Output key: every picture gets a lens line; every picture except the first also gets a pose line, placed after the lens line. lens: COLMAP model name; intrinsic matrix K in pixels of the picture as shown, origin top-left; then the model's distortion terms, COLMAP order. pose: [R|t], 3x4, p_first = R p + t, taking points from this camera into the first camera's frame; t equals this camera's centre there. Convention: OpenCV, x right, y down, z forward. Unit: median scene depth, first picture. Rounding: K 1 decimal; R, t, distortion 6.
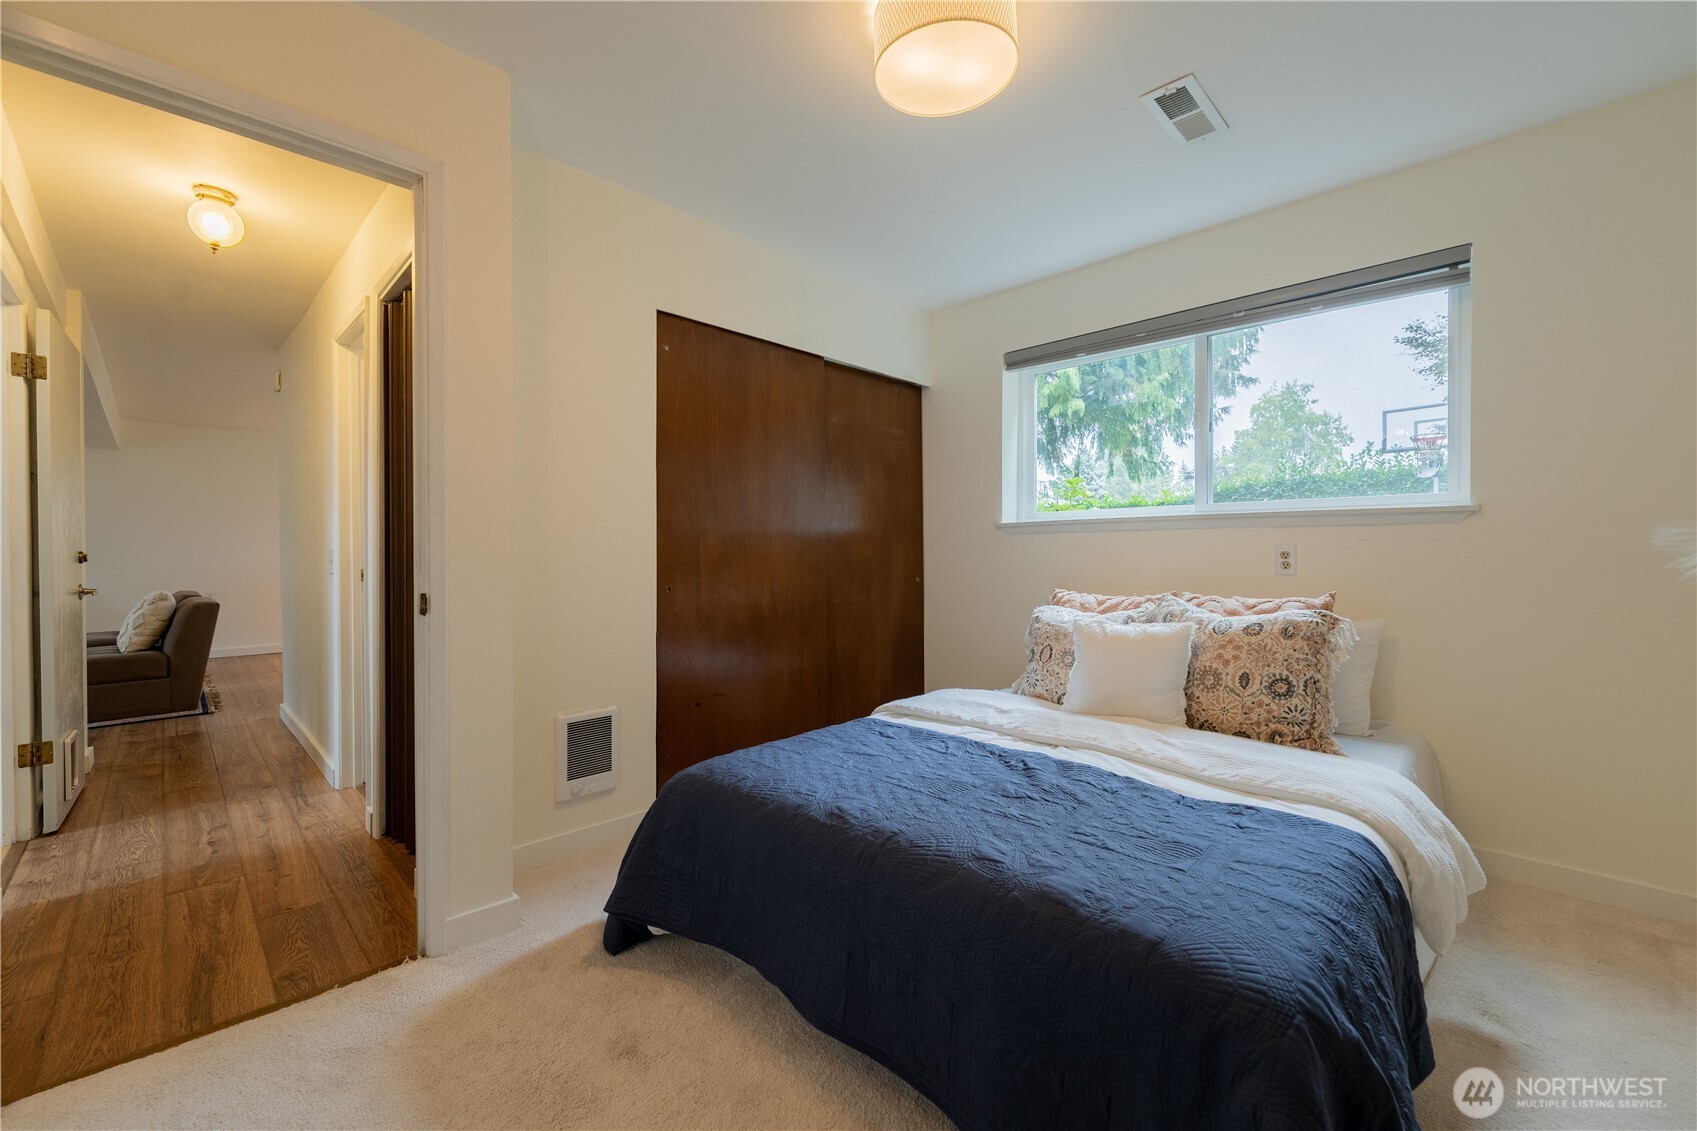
lens RADIAL K [[688.5, 0, 844.0], [0, 688.5, 534.5], [0, 0, 1]] dist [0.000342, -0.000575]
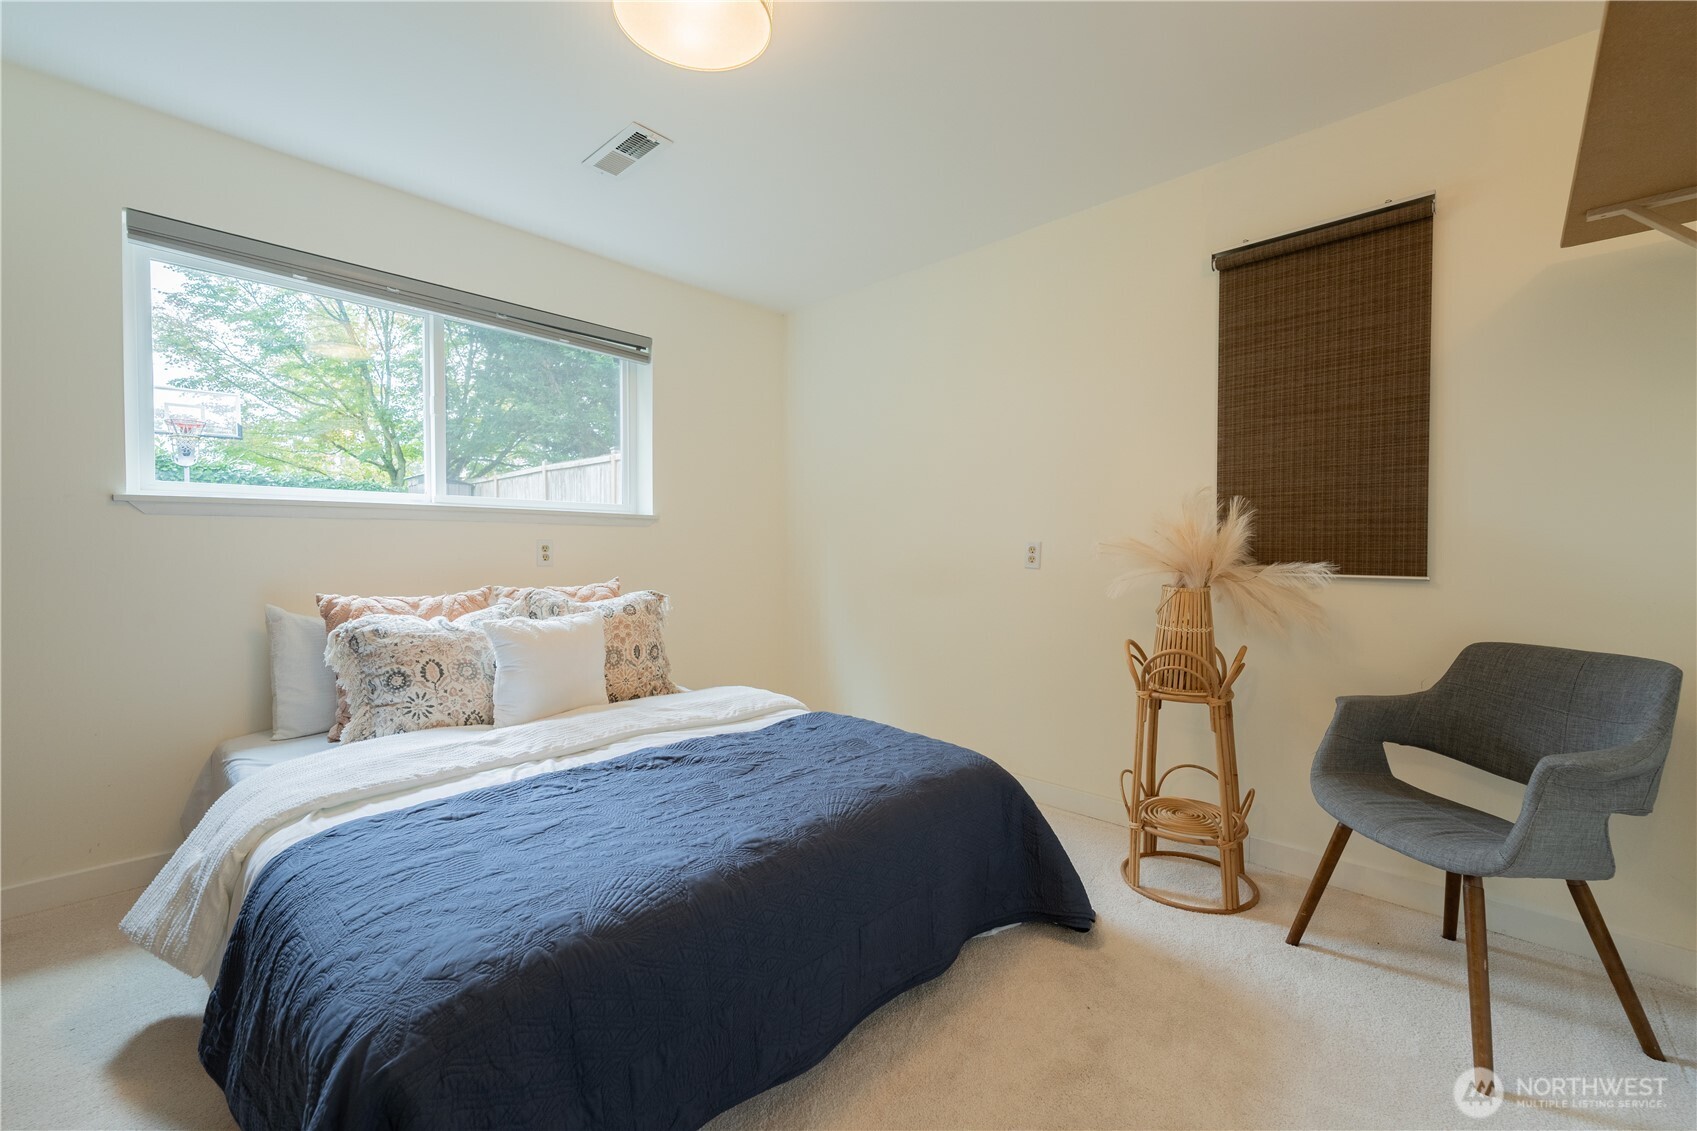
lens RADIAL K [[684.3, 0, 847.3], [0, 684.3, 553.6], [0, 0, 1]] dist [-0.001151, -0.000240]
pose [[-0.021405, -0.010808, 0.999712, -0.649537], [-0.033673, 0.999382, 0.010084, 0.012600], [-0.999204, -0.033448, -0.021756, 0.671200]]
